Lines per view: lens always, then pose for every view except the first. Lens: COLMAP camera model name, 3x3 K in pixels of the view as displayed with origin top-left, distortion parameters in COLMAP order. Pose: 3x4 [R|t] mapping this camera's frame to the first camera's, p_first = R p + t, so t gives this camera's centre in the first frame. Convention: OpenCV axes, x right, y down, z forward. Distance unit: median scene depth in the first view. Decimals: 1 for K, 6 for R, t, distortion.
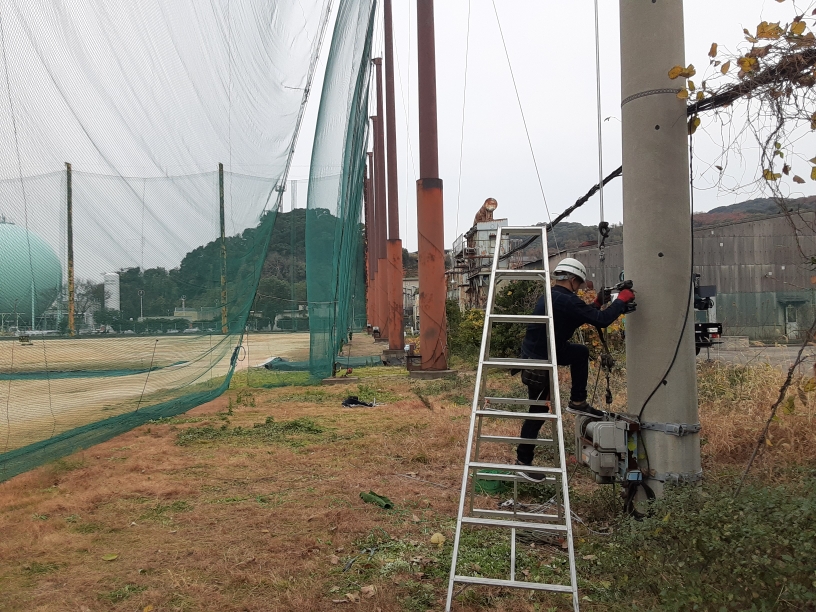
lens RADIAL K [[650.7, 0, 410.5], [0, 650.7, 303.7], [0, 0, 1]] dist [0.108687, -0.151447]
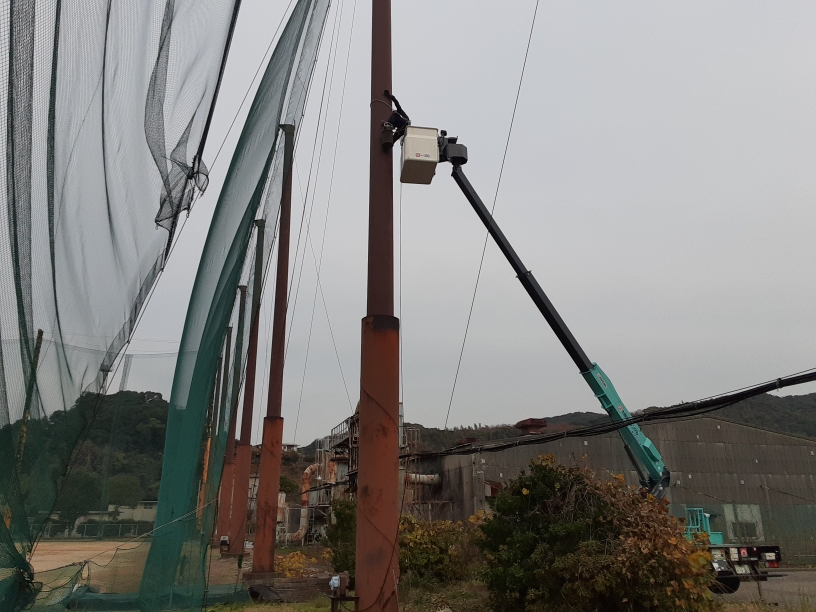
lens RADIAL K [[650.7, 0, 410.5], [0, 650.7, 303.7], [0, 0, 1]] dist [0.108687, -0.151447]
pose [[0.969075, 0.095826, 0.227400, -0.047318], [-0.024280, 0.954077, -0.298577, 0.001288], [-0.245568, 0.283823, 0.926899, 0.160340]]
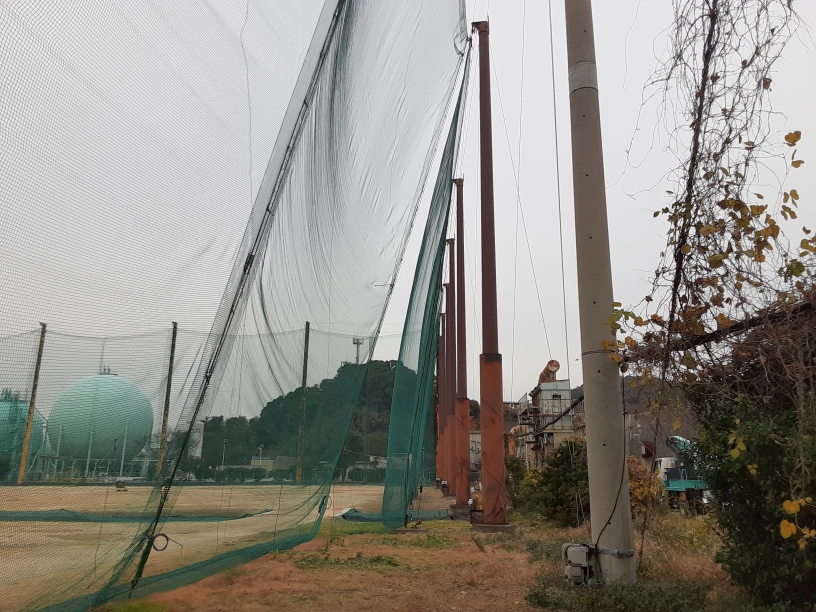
lens RADIAL K [[645.2, 0, 429.3], [0, 645.2, 296.1], [0, 0, 1]] dist [0.115841, -0.147959]
pose [[0.996594, 0.006837, -0.082177, 0.006297], [-0.026326, 0.970786, -0.238499, -0.003460], [0.078146, 0.239850, 0.967660, -0.085215]]
